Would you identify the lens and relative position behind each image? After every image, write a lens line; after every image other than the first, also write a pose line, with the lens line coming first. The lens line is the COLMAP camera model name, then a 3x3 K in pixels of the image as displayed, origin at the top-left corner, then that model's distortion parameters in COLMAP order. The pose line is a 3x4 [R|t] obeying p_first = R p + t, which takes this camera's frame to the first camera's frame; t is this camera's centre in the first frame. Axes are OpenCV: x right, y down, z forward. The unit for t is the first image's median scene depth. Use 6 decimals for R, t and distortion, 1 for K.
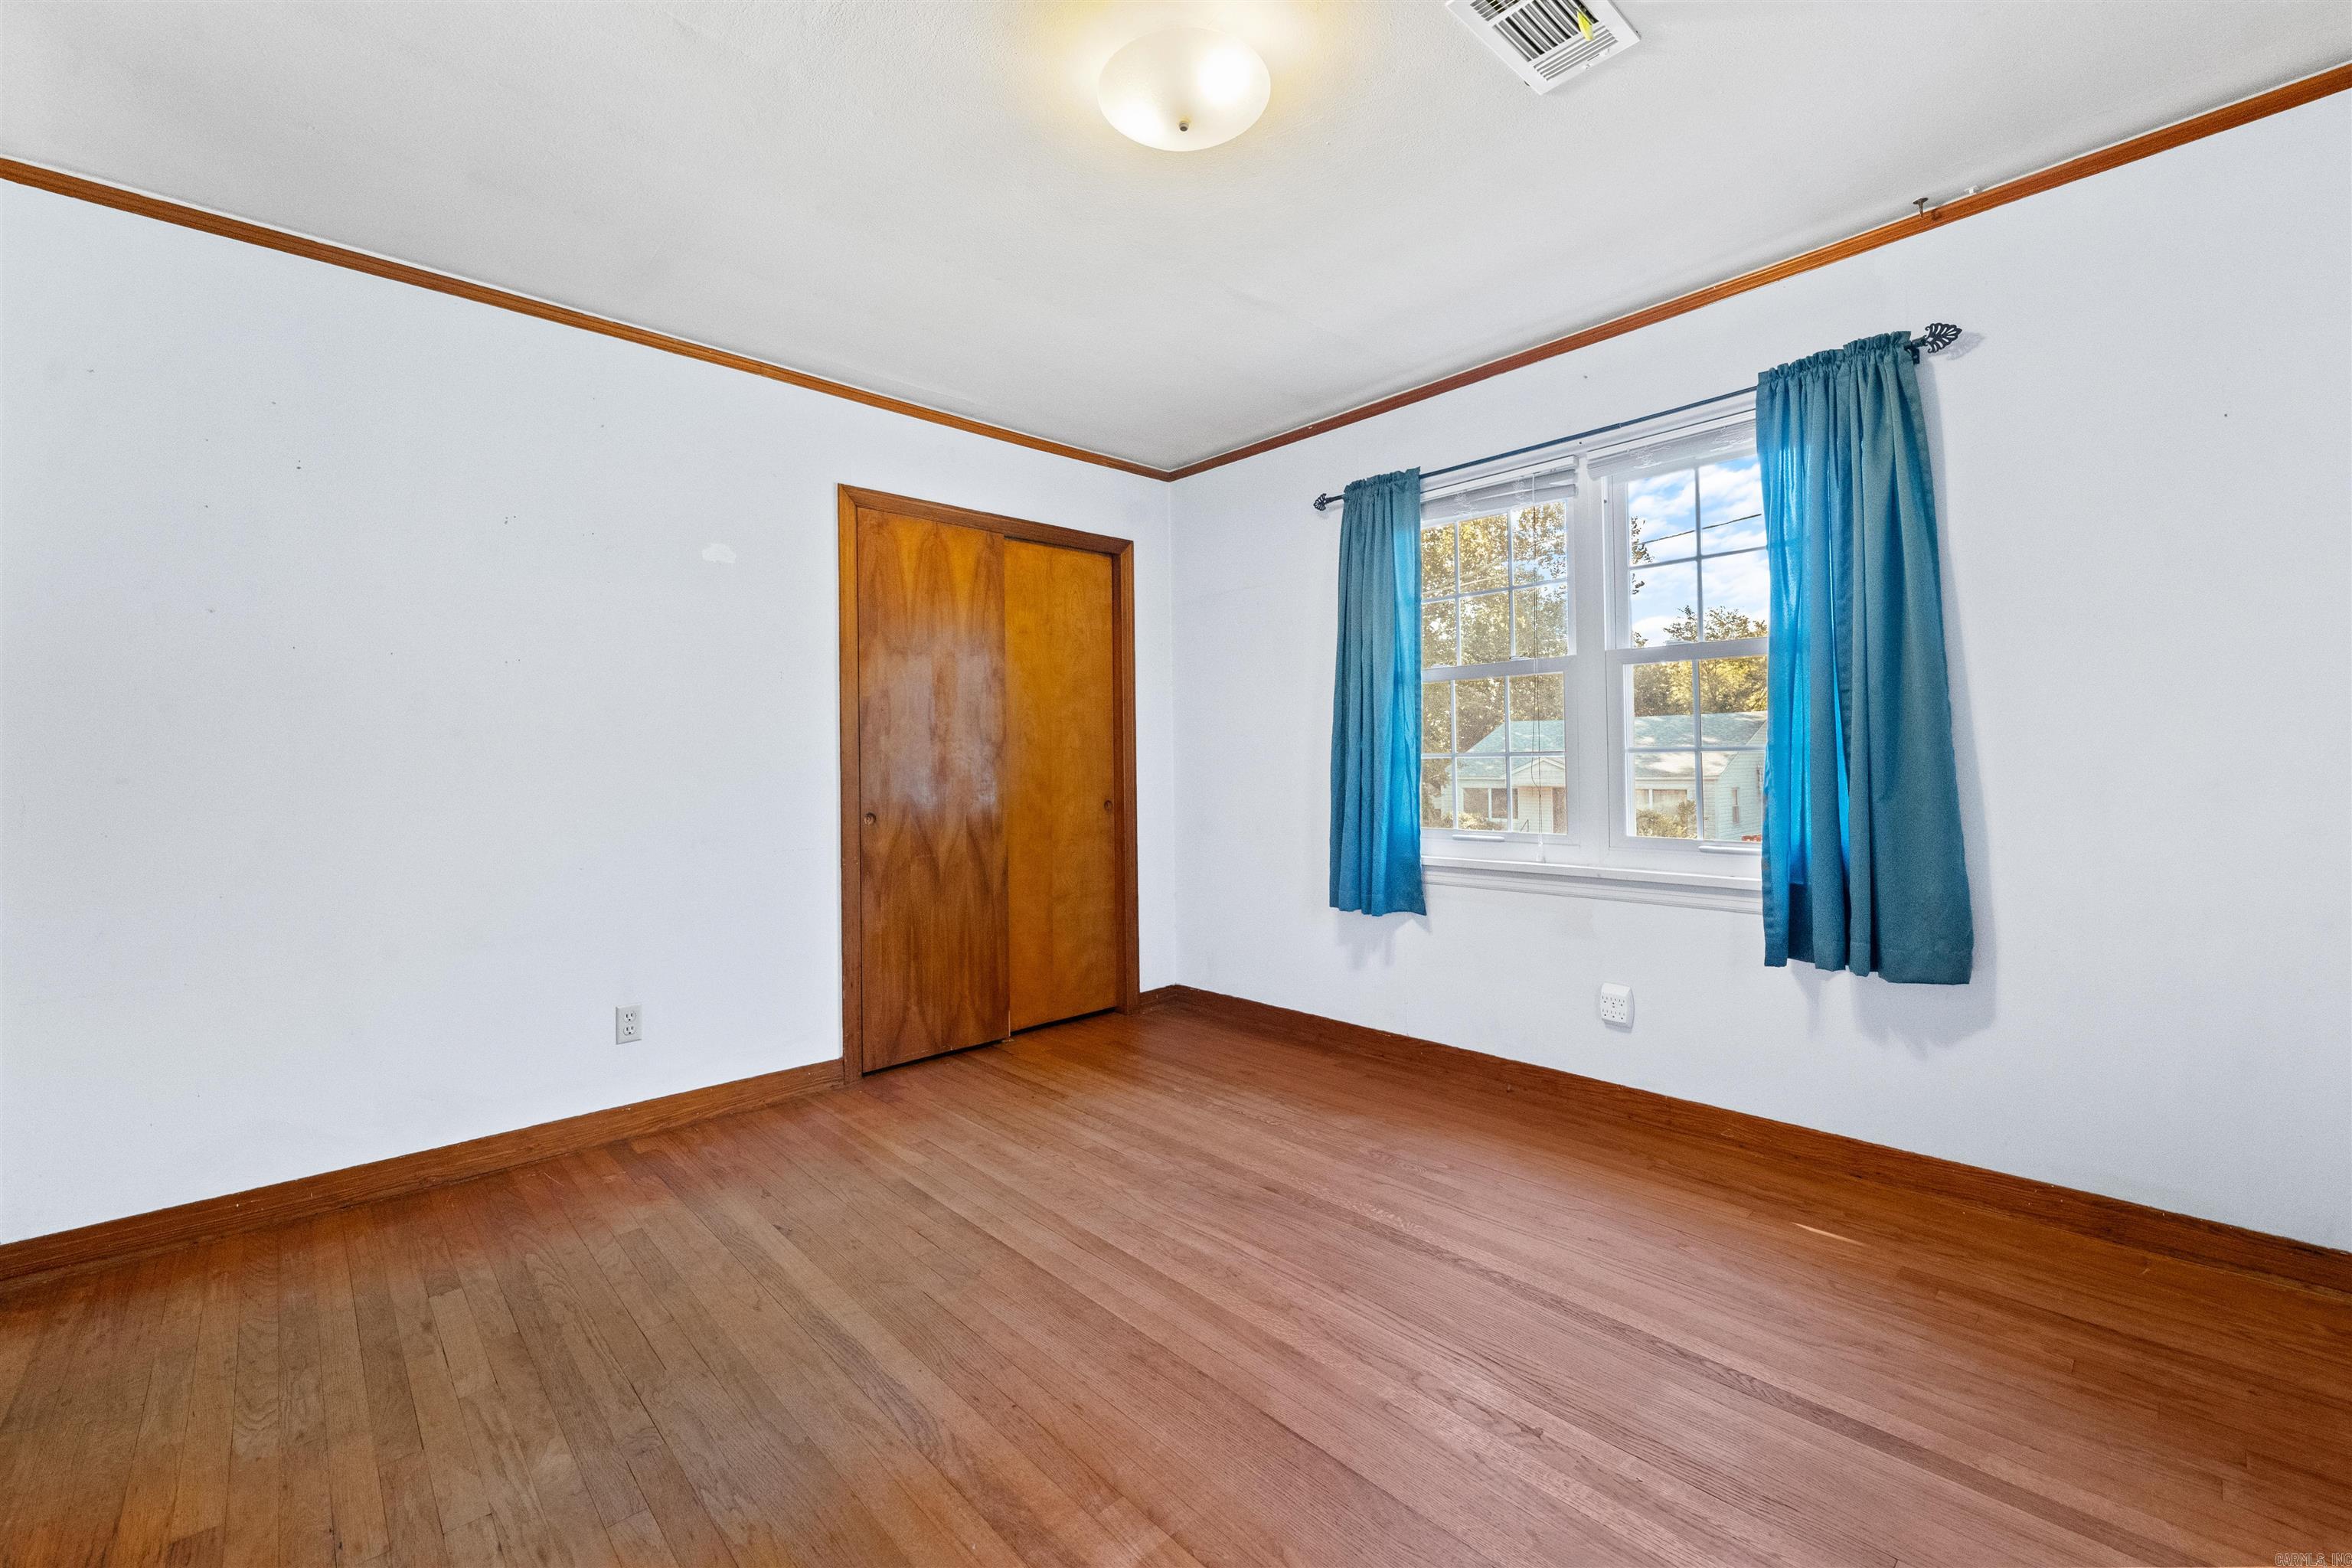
lens RADIAL K [[960.0, 0, 1171.1], [0, 960.0, 745.2], [0, 0, 1]] dist [-0.000517, -0.000169]
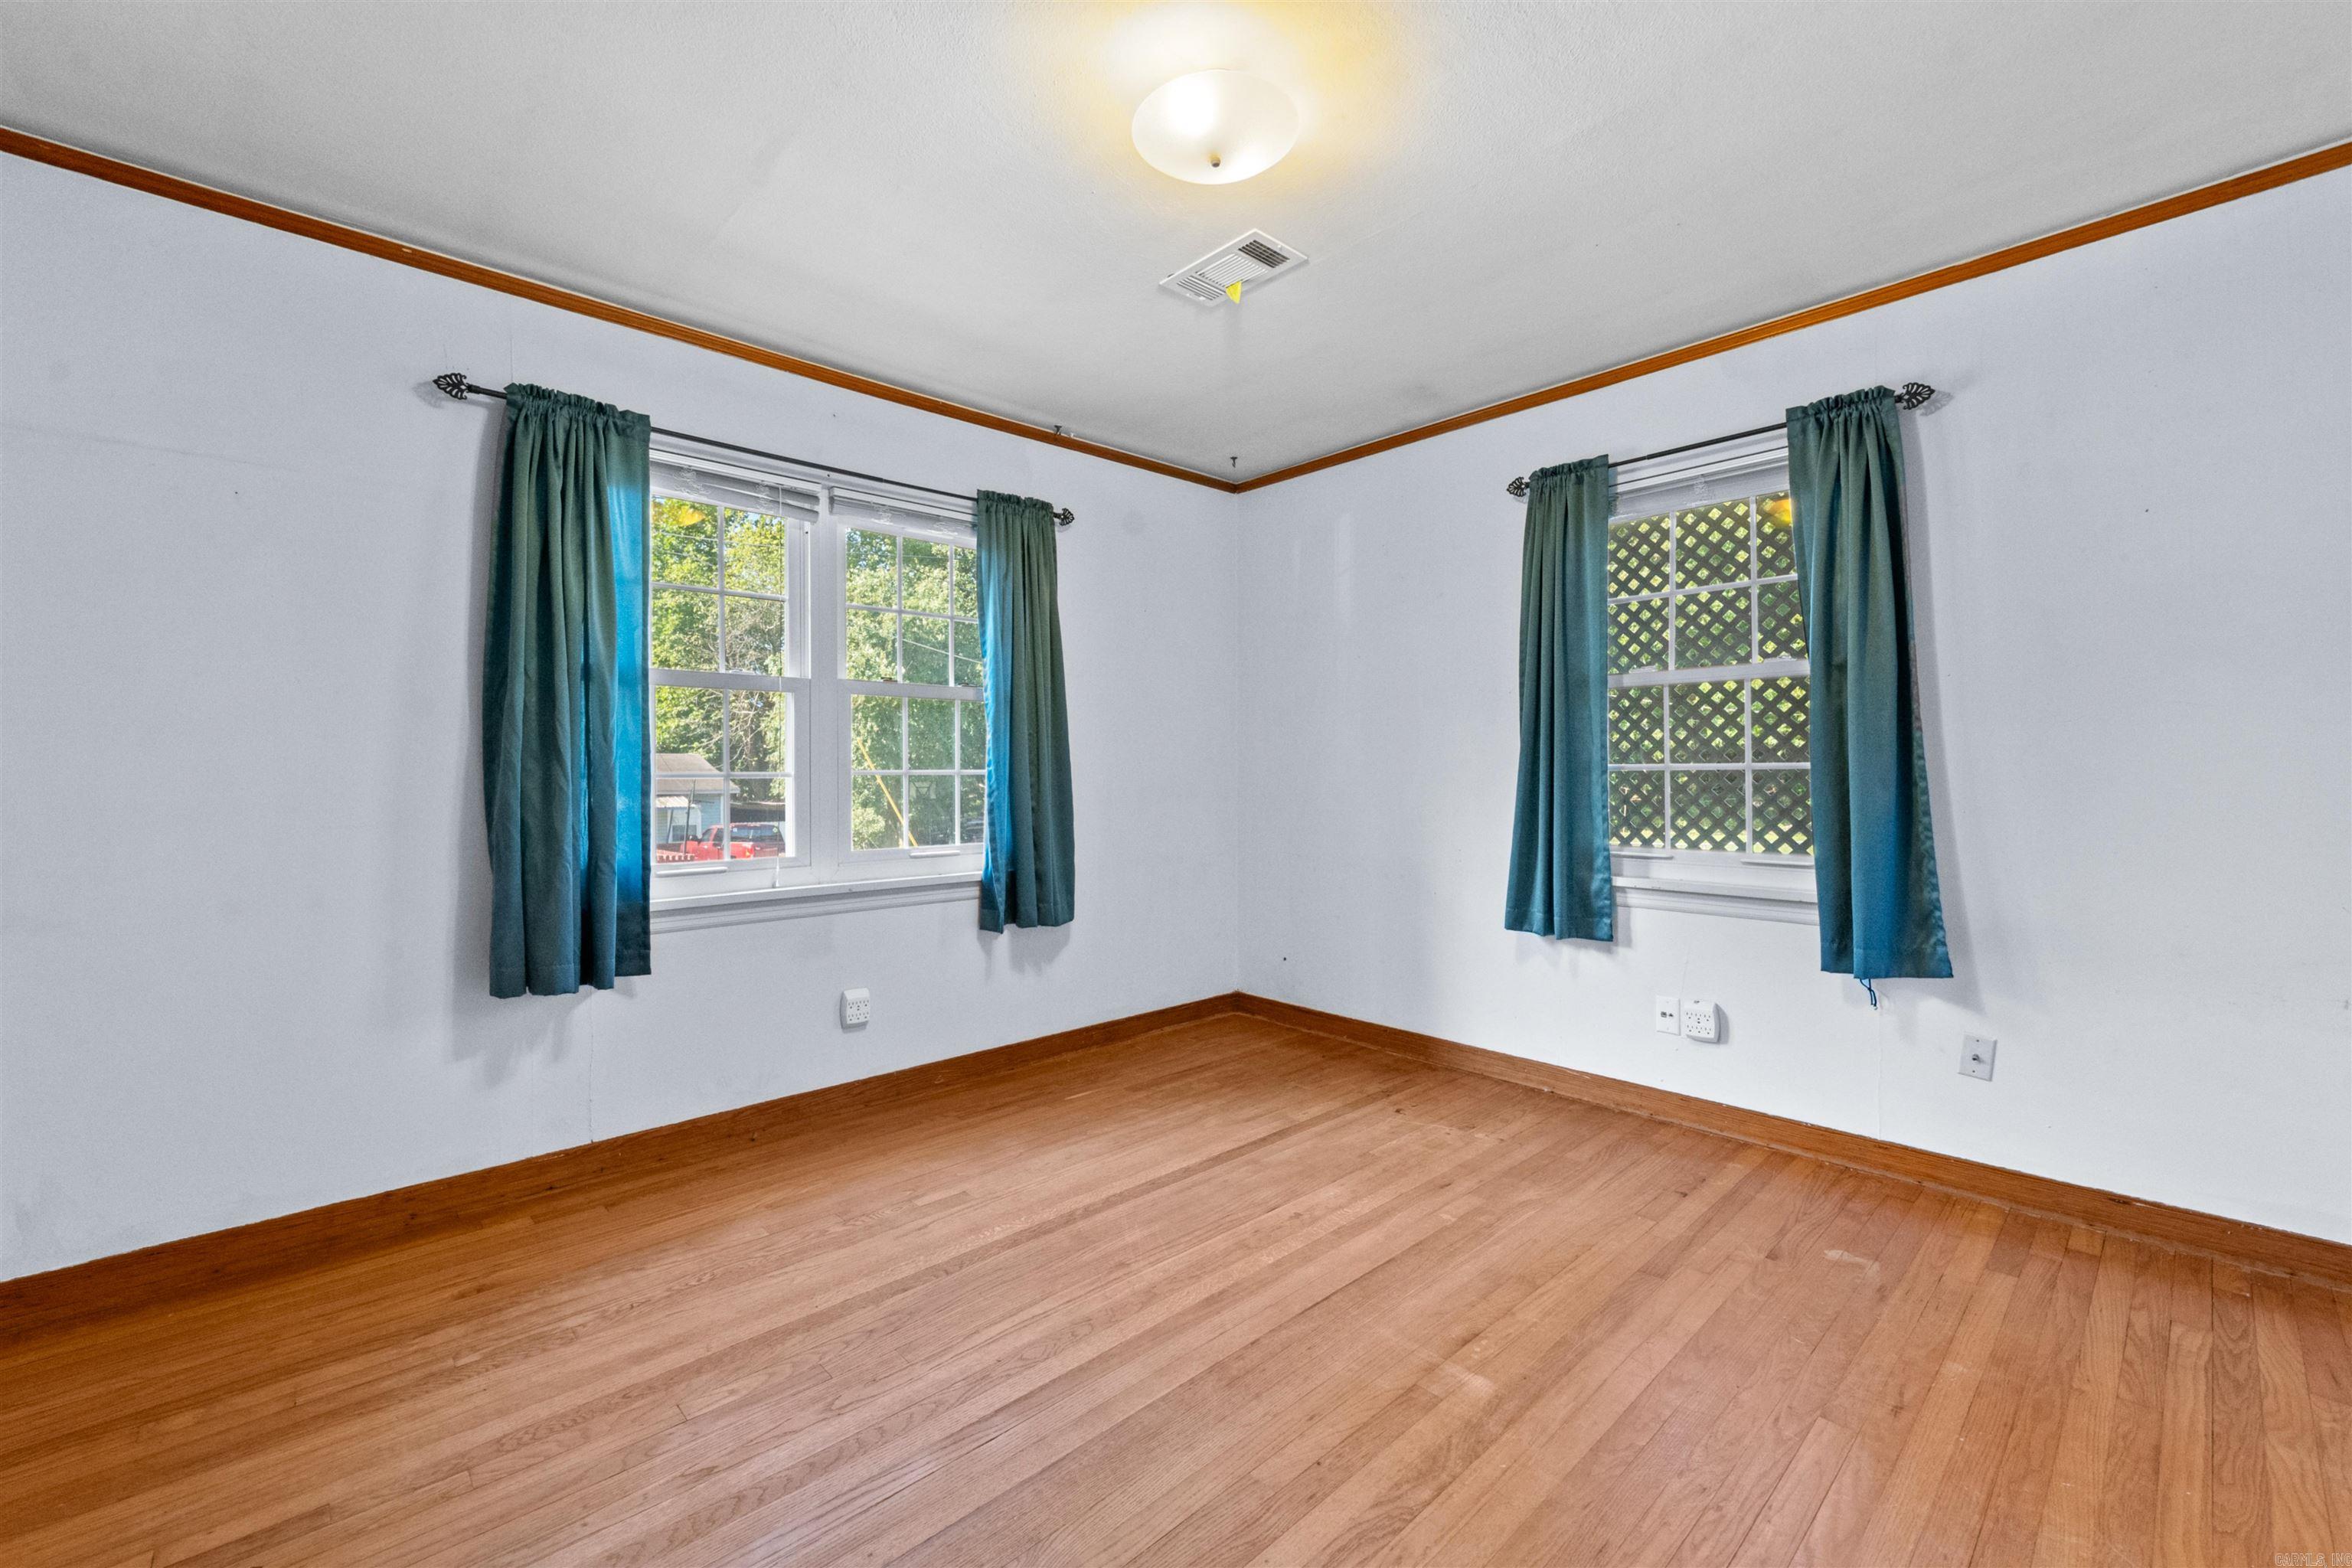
lens RADIAL K [[957.2, 0, 1181.7], [0, 957.2, 761.1], [0, 0, 1]] dist [0.000765, -0.000307]
pose [[-0.007350, 0.023102, 0.999706, -0.638510], [-0.014439, 0.999626, -0.023207, 0.012832], [-0.999869, -0.014605, -0.007014, 0.657014]]
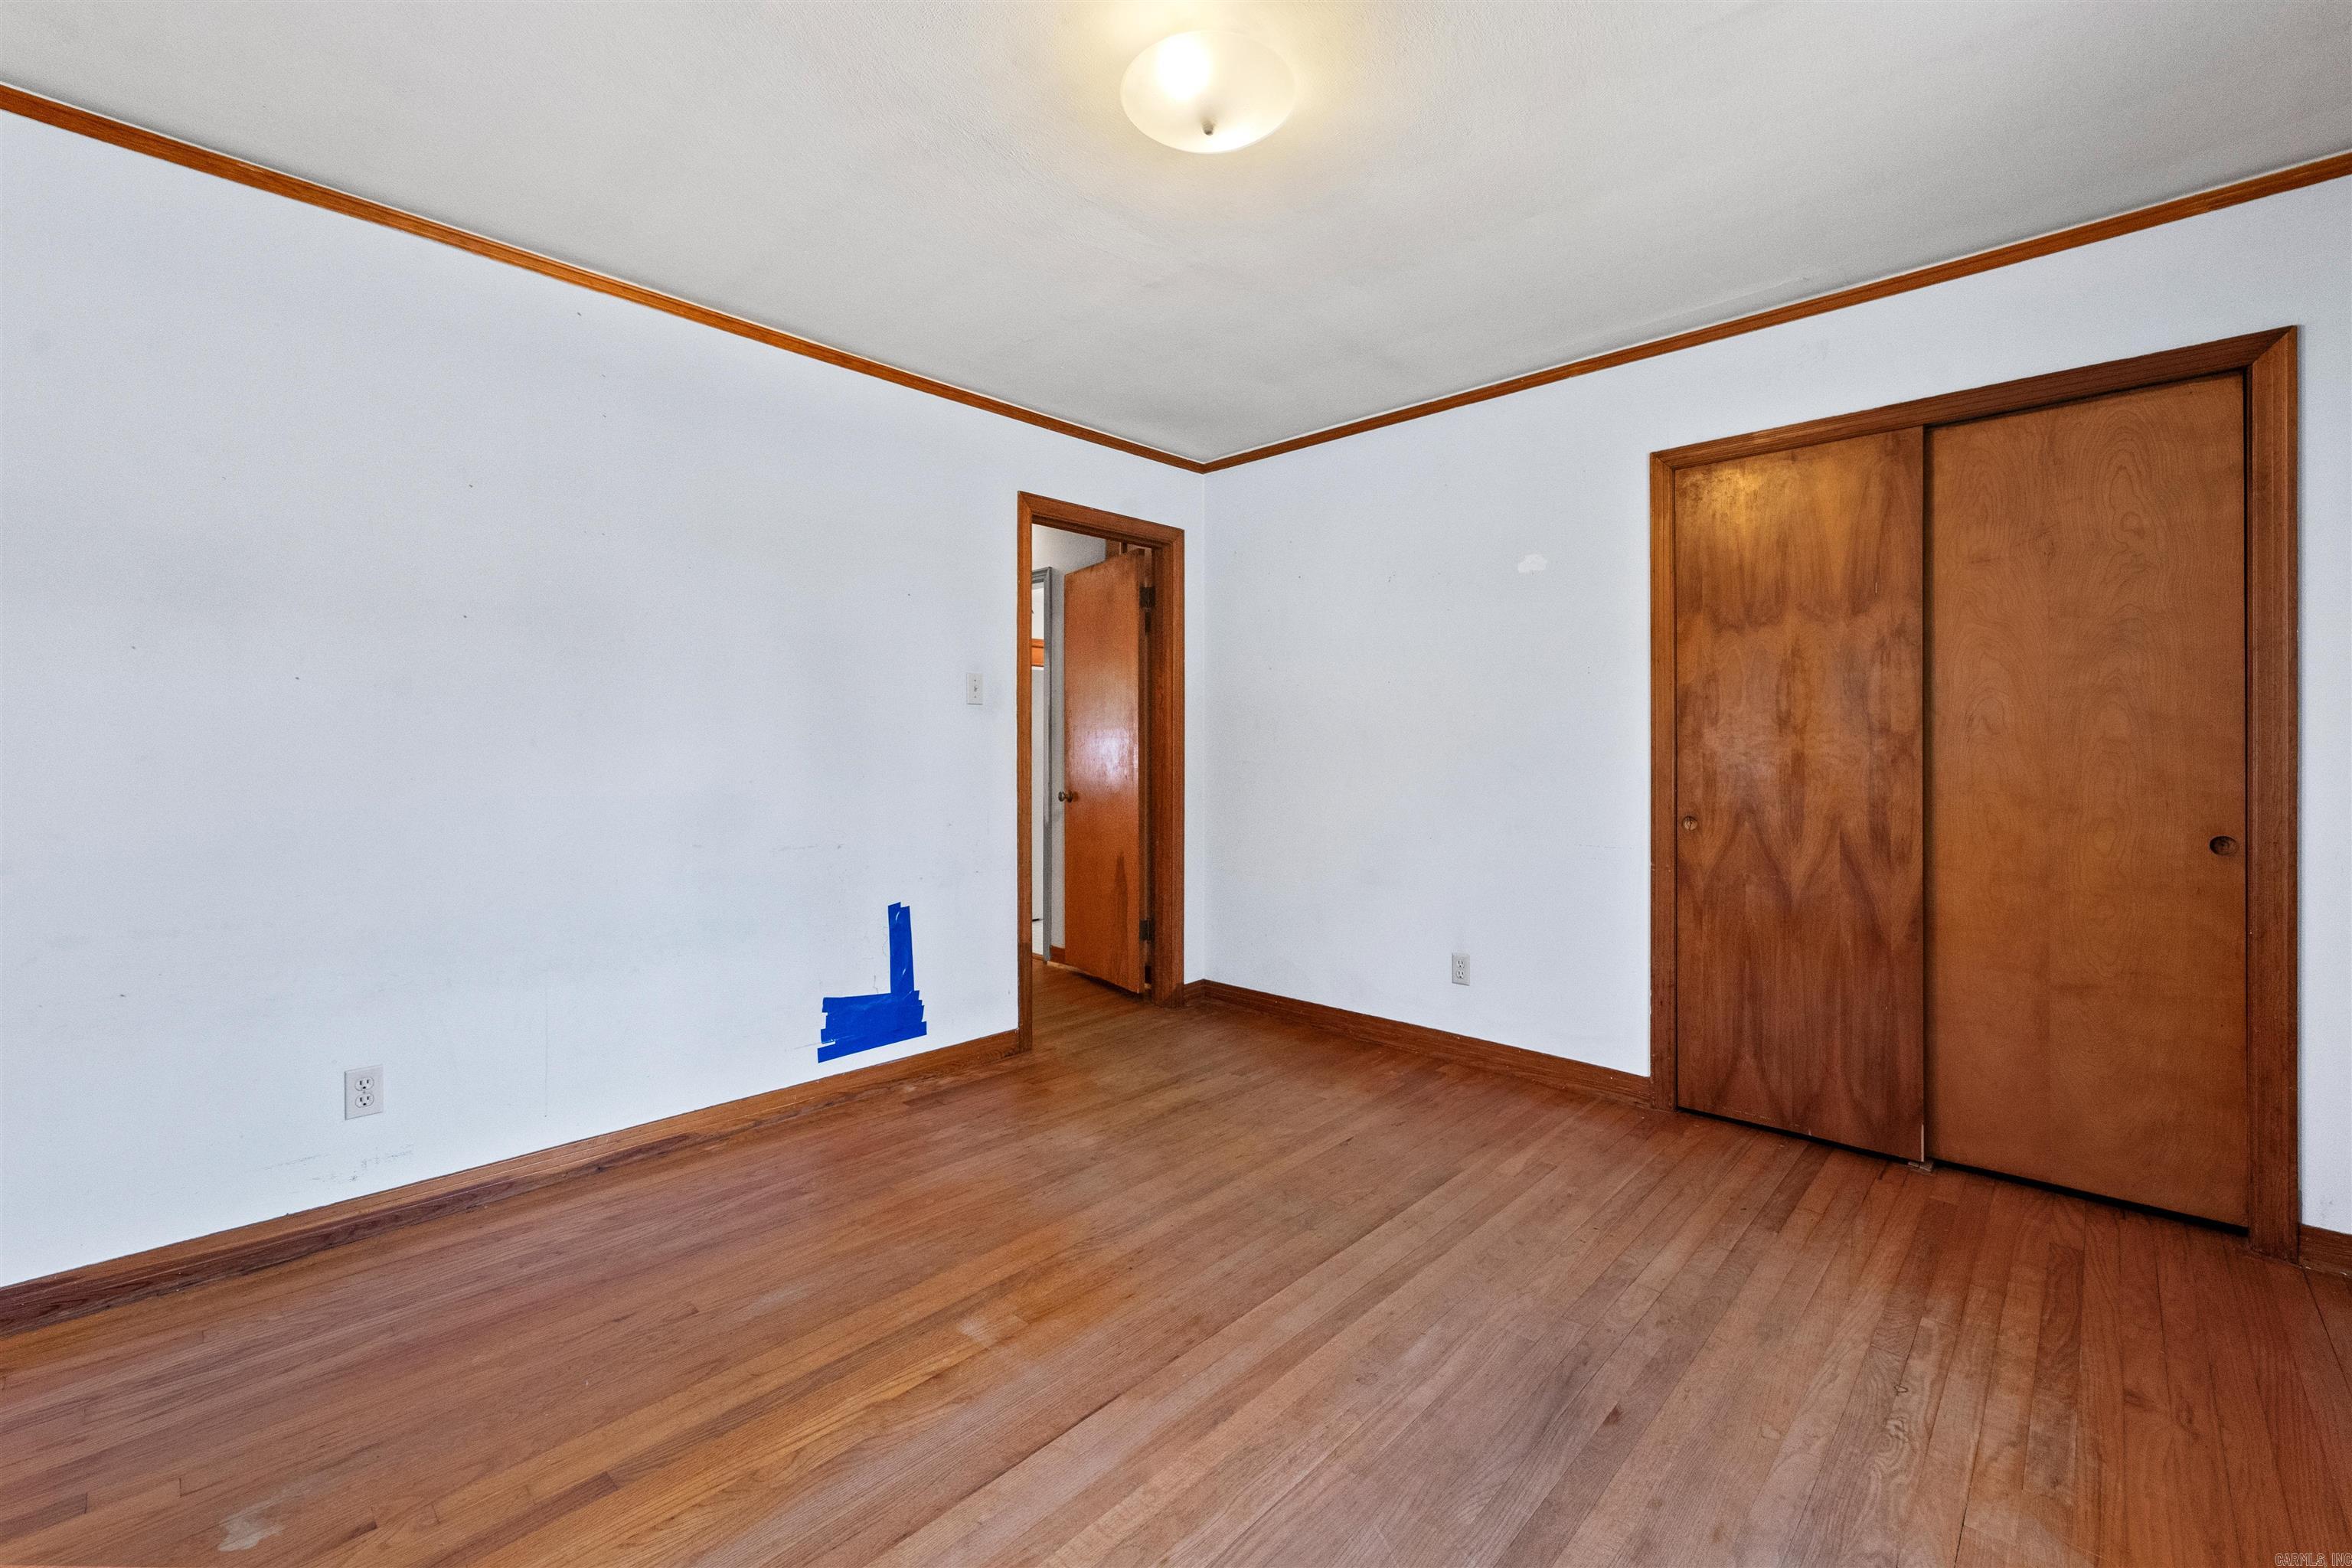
lens RADIAL K [[969.3, 0, 1170.9], [0, 969.3, 754.2], [0, 0, 1]] dist [-0.000012, -0.000221]
pose [[0.057635, 0.017395, -0.998186, 0.641805], [0.018291, 0.999662, 0.018476, -0.013418], [0.998170, -0.019323, 0.057298, 0.566212]]
